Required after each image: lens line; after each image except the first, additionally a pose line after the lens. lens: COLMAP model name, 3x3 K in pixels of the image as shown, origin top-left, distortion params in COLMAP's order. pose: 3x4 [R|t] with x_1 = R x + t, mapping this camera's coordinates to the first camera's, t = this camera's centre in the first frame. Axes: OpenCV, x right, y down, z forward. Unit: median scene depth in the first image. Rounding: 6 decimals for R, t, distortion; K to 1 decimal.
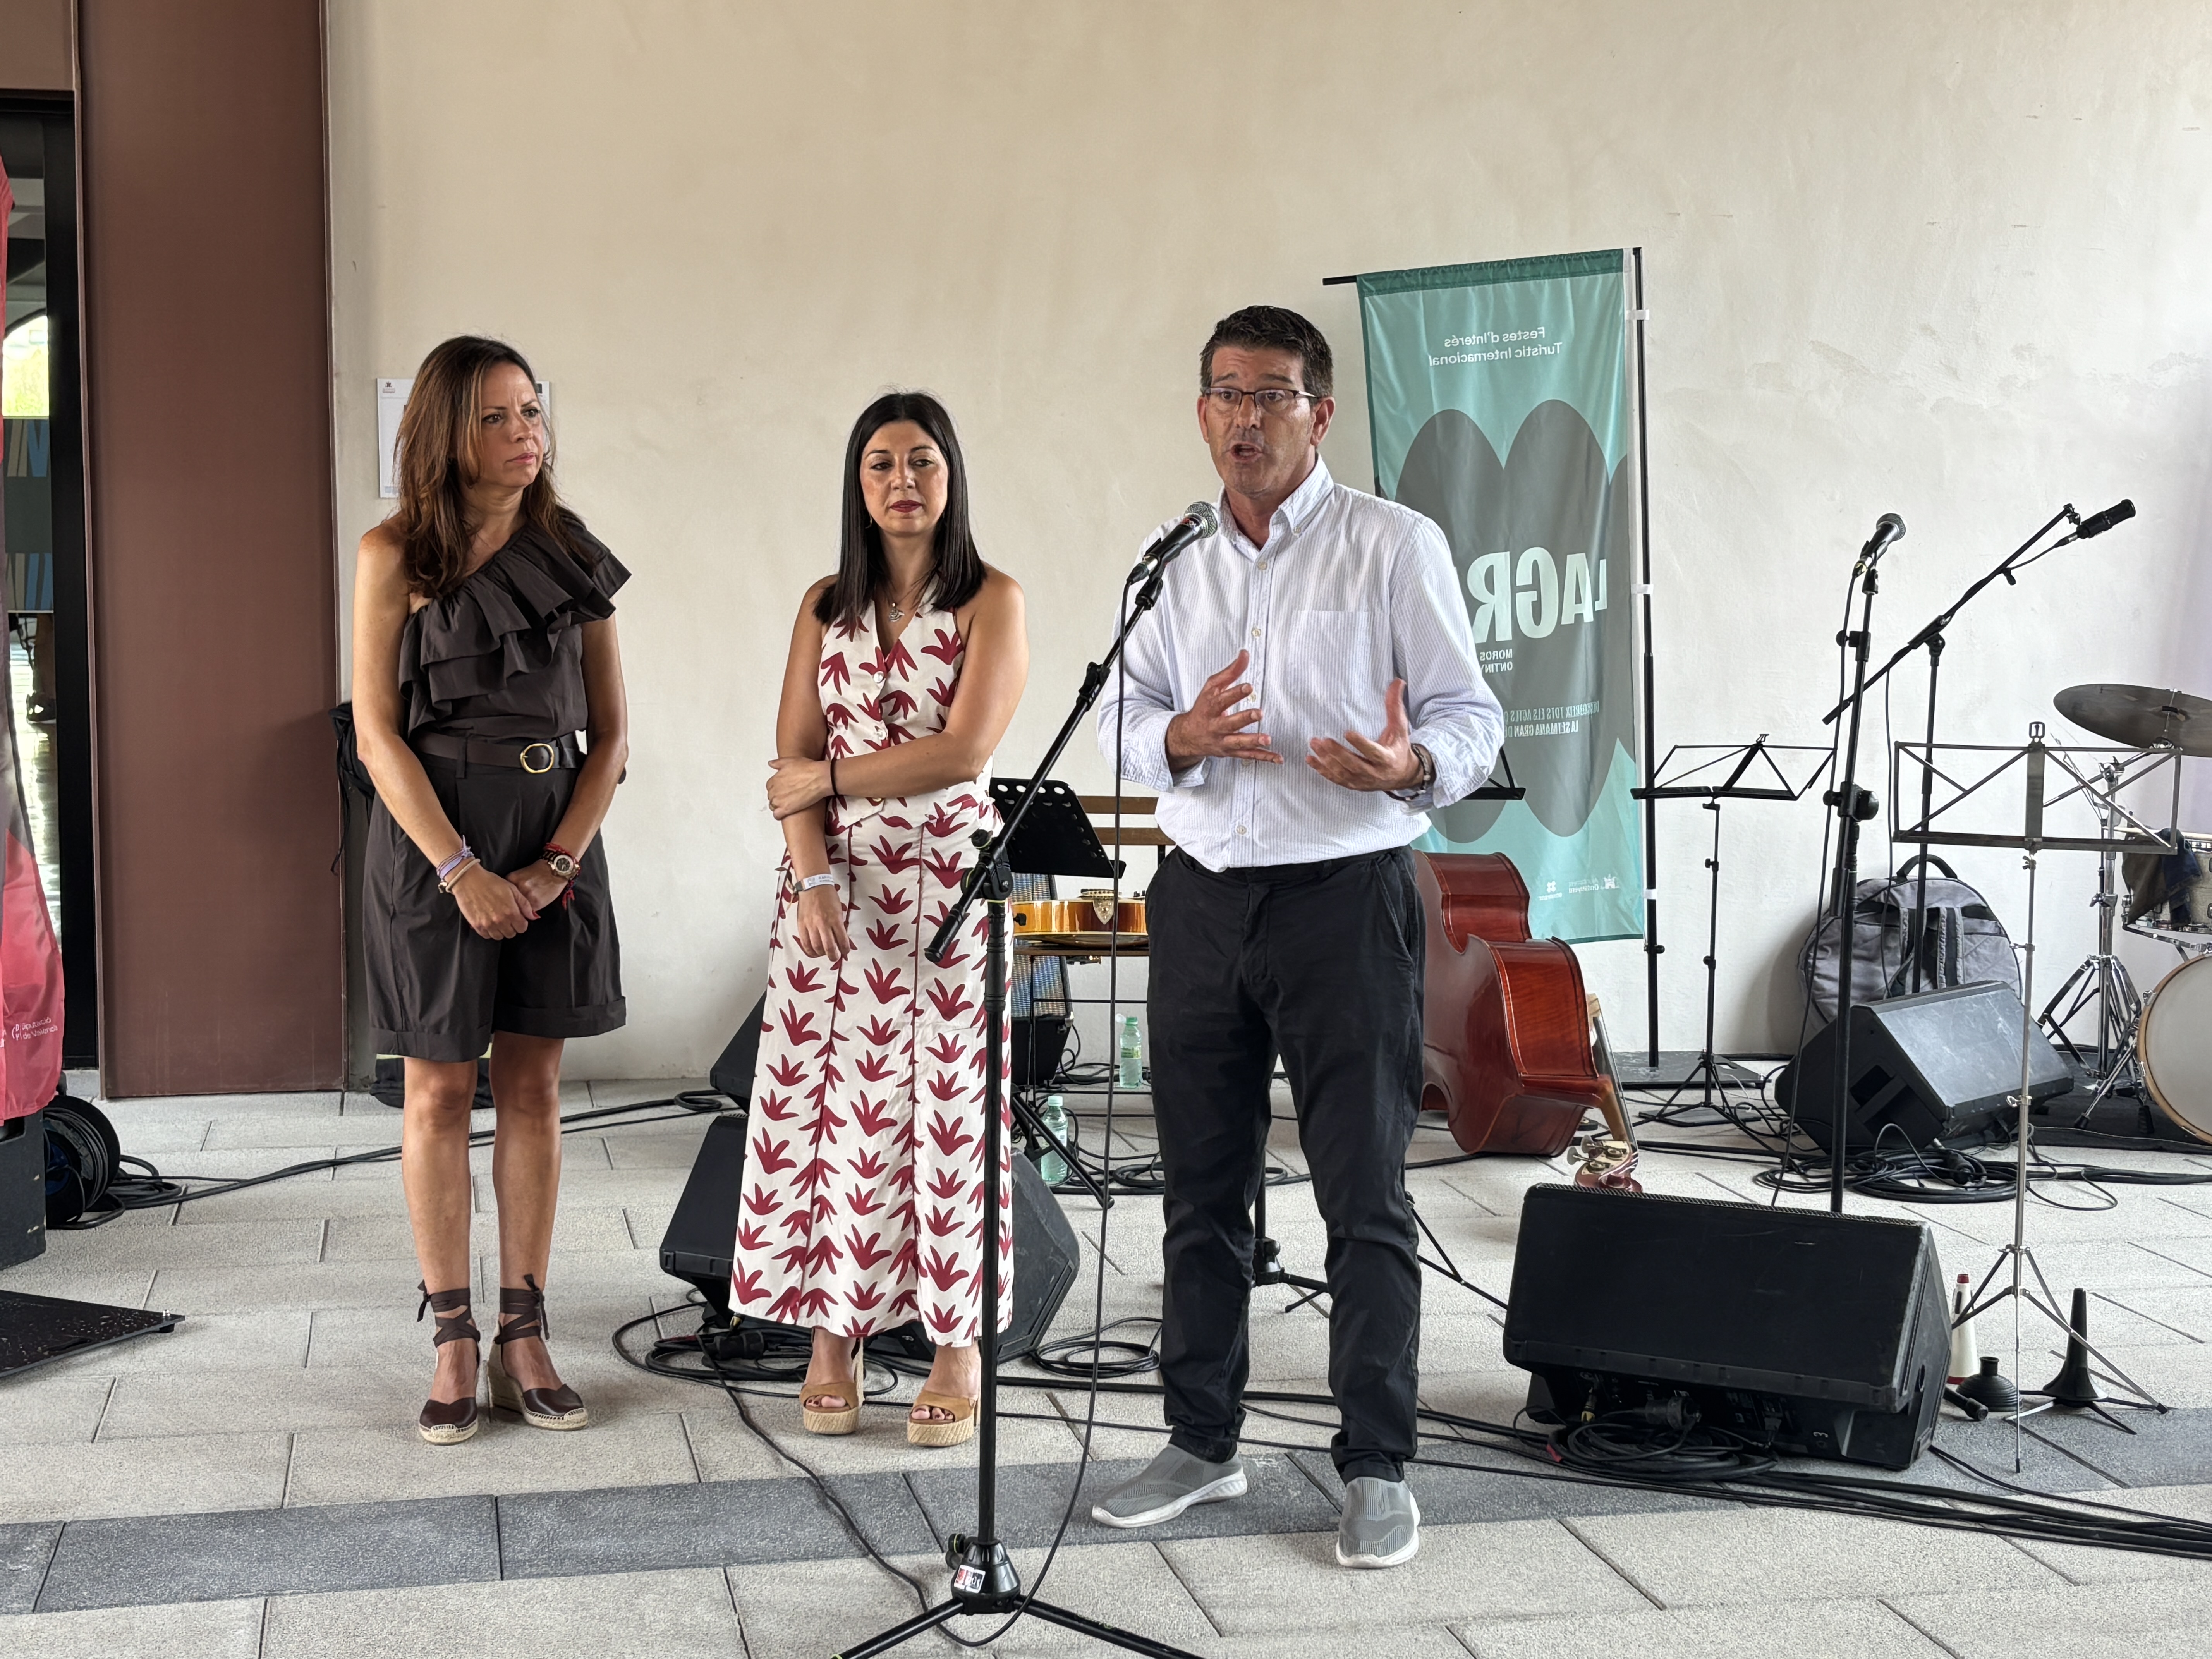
lens RADIAL K [[3135.3, 0, 1106.0], [0, 3135.3, 829.5], [0, 0, 1]] dist [0.109274, -0.000148]
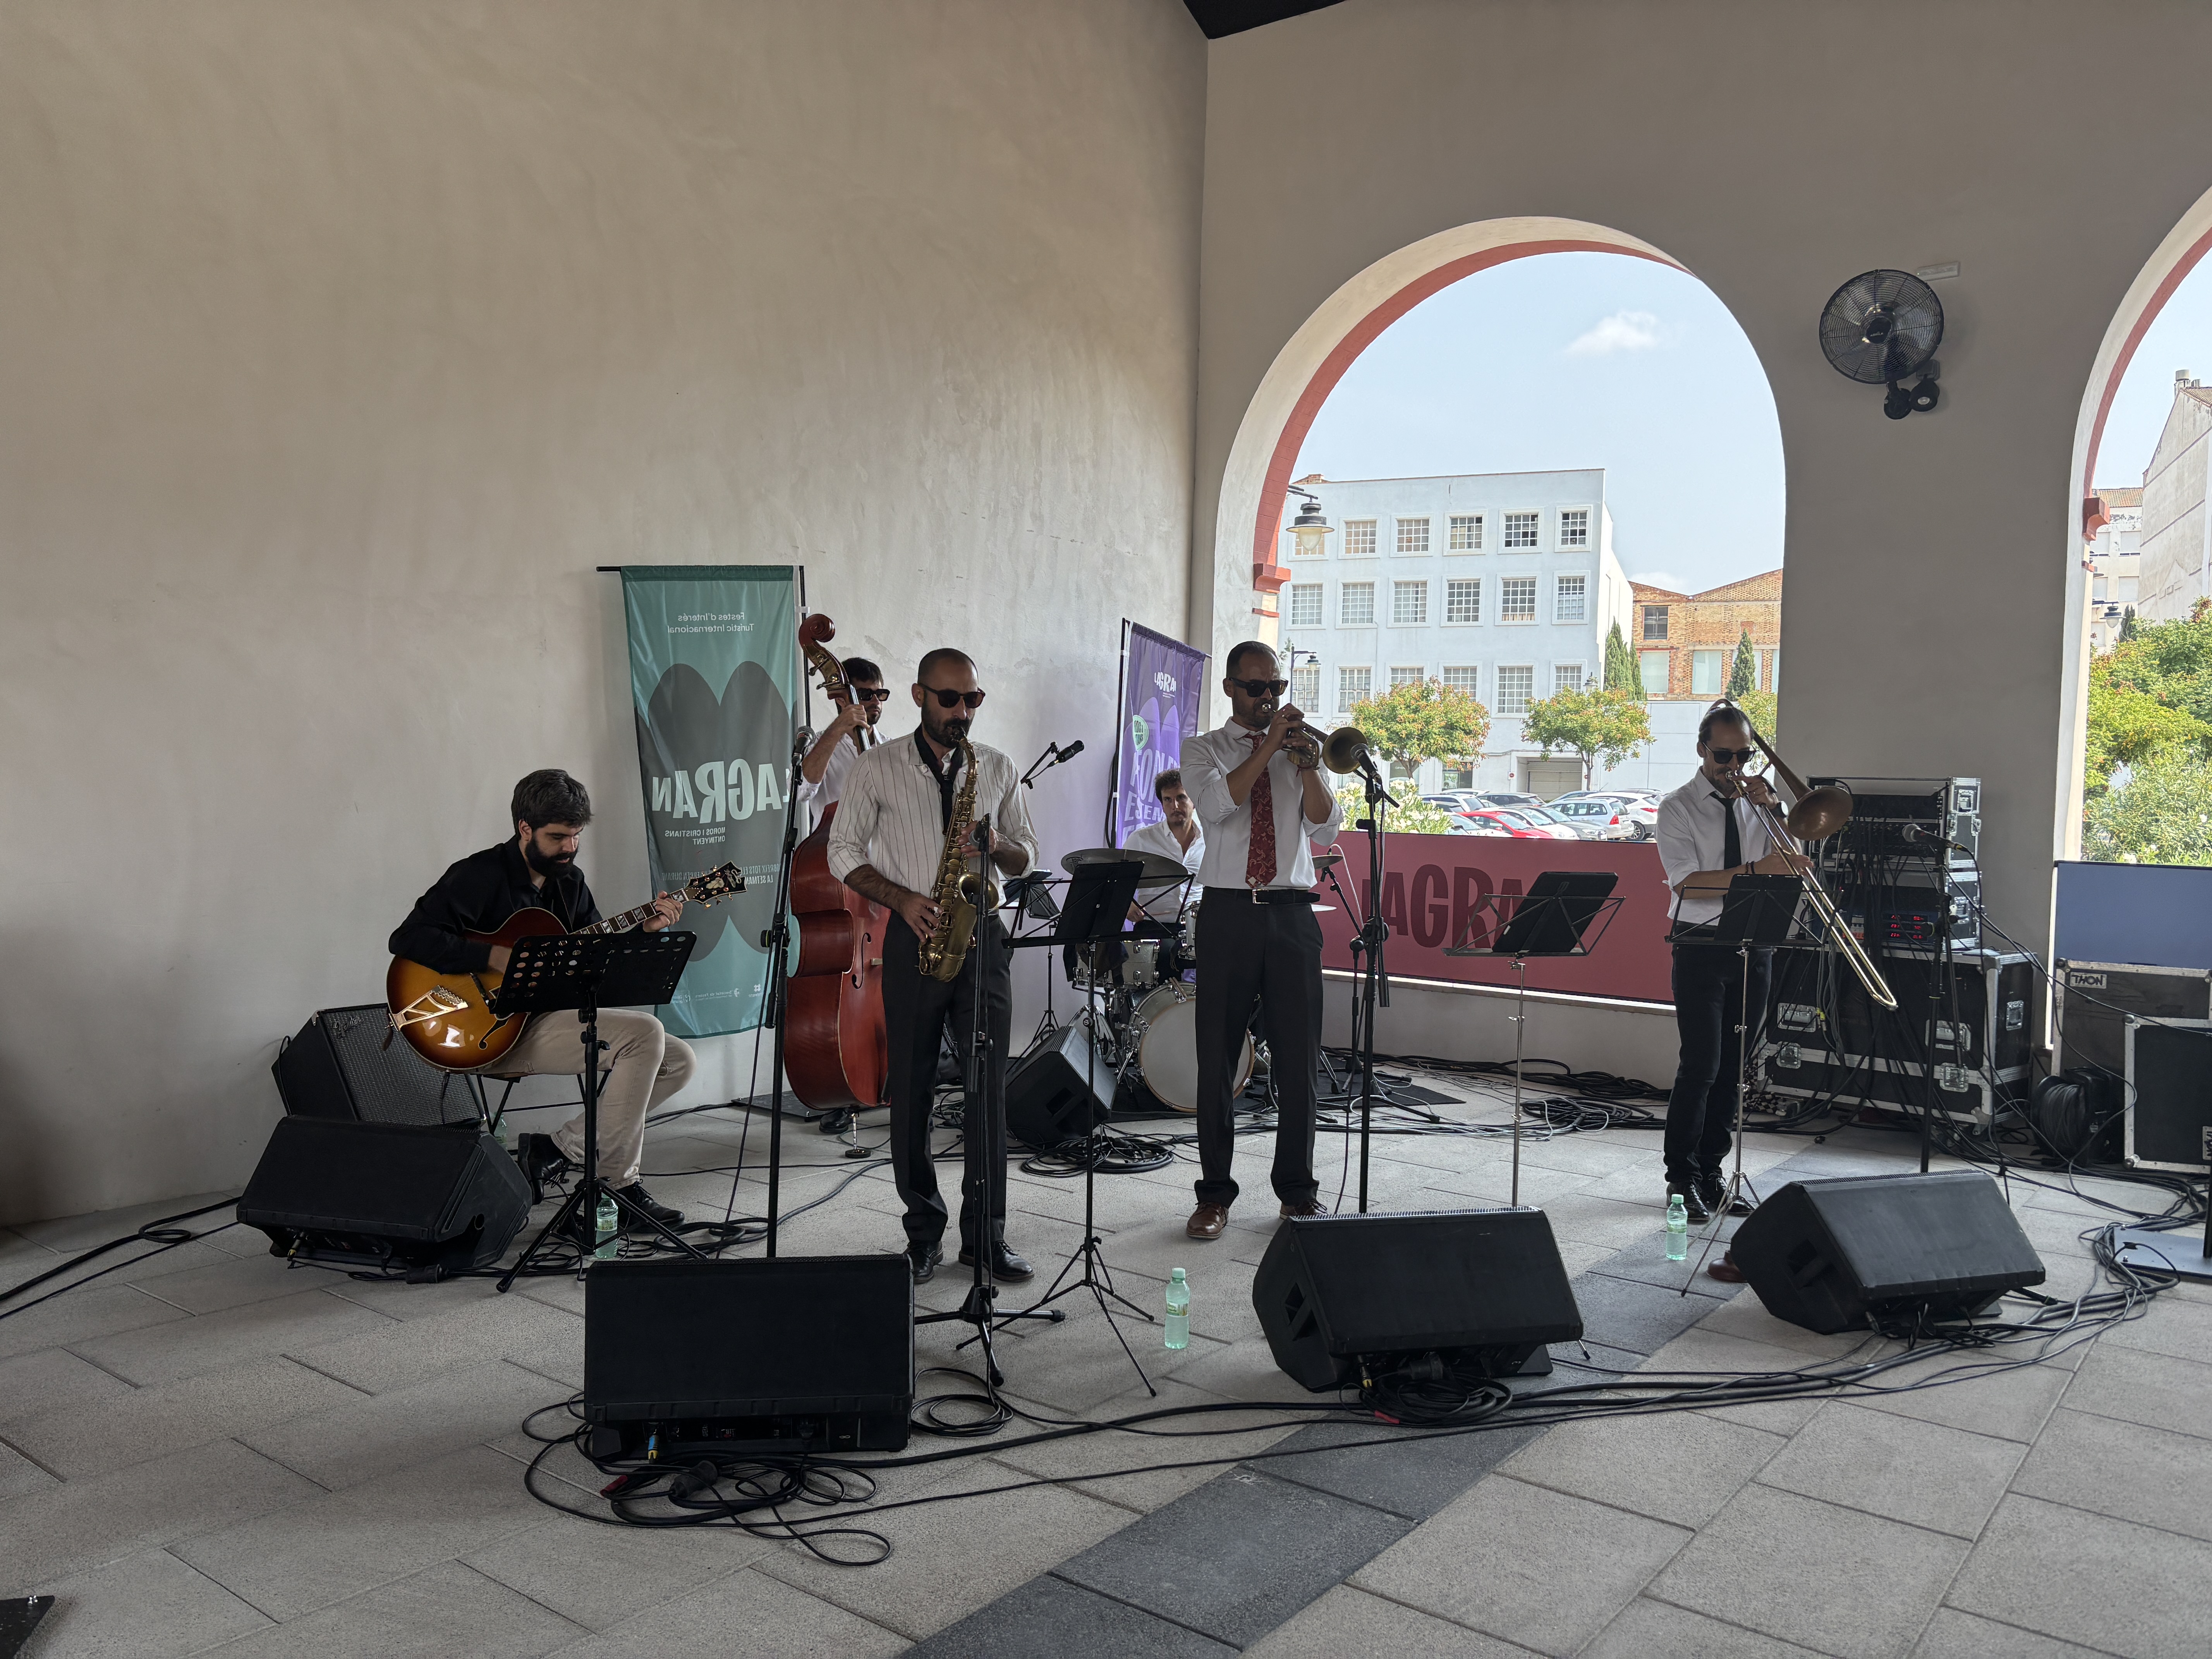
lens RADIAL K [[1666.6, 0, 1106.0], [0, 1666.6, 829.5], [0, 0, 1]] dist [0.025619, -0.000005]
pose [[0.768212, -0.006197, 0.640166, -0.238611], [0.039187, 0.998533, -0.037360, -0.020396], [-0.638995, 0.053787, 0.767328, 0.289190]]
